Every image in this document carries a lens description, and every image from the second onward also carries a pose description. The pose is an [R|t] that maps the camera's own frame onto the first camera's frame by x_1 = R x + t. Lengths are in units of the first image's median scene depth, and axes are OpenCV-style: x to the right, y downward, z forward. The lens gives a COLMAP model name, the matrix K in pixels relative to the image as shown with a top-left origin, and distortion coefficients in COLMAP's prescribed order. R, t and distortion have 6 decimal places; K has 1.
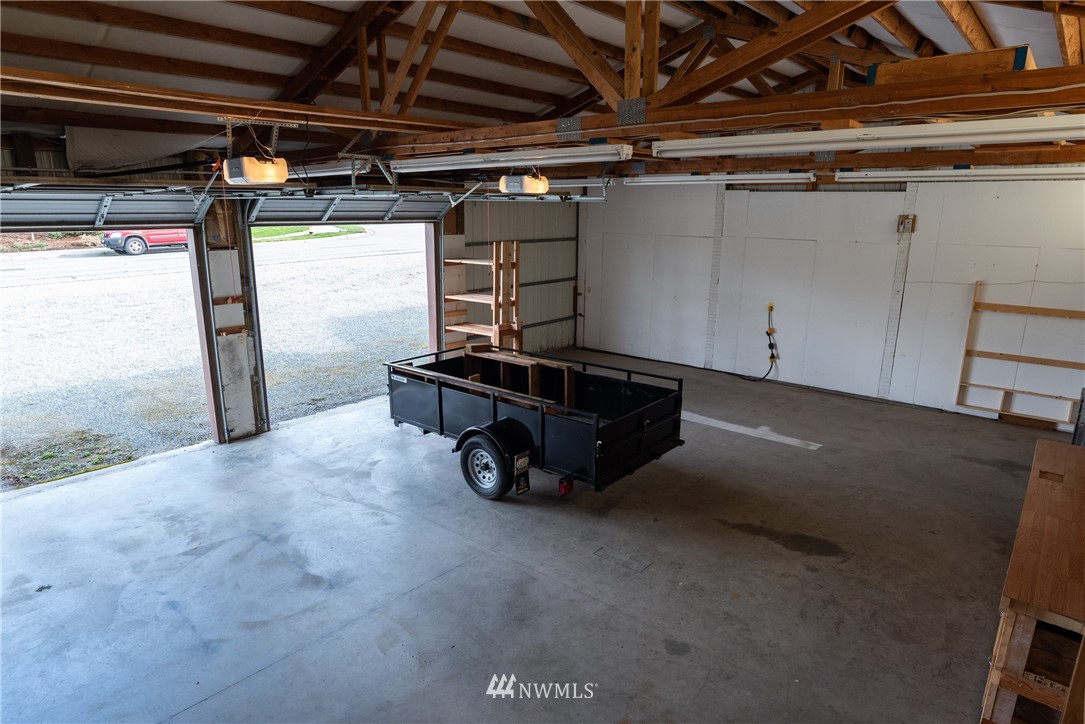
lens RADIAL K [[597.7, 0, 510.4], [0, 597.7, 360.0], [0, 0, 1]] dist [-0.042478, -0.000342]
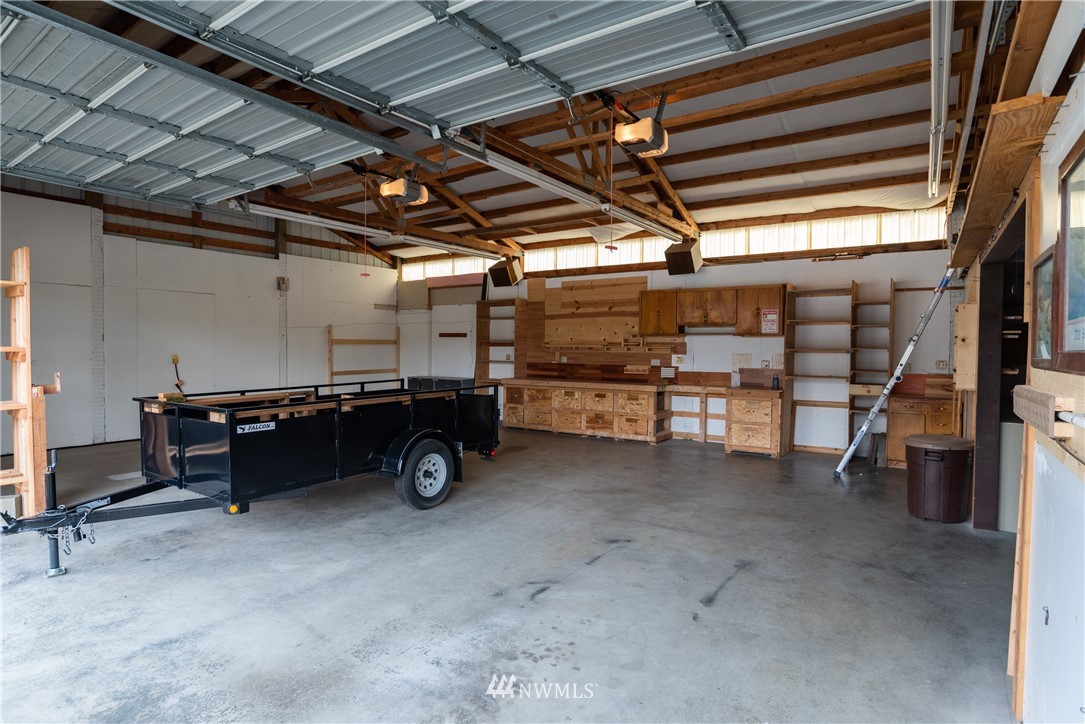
lens RADIAL K [[569.0, 0, 538.8], [0, 569.0, 363.5], [0, 0, 1]] dist [-0.060377, 0.028129]
pose [[-0.088831, -0.037544, 0.995339, -0.671029], [0.230496, 0.971390, 0.057212, 0.000679], [-0.969010, 0.234504, -0.077635, 0.618422]]
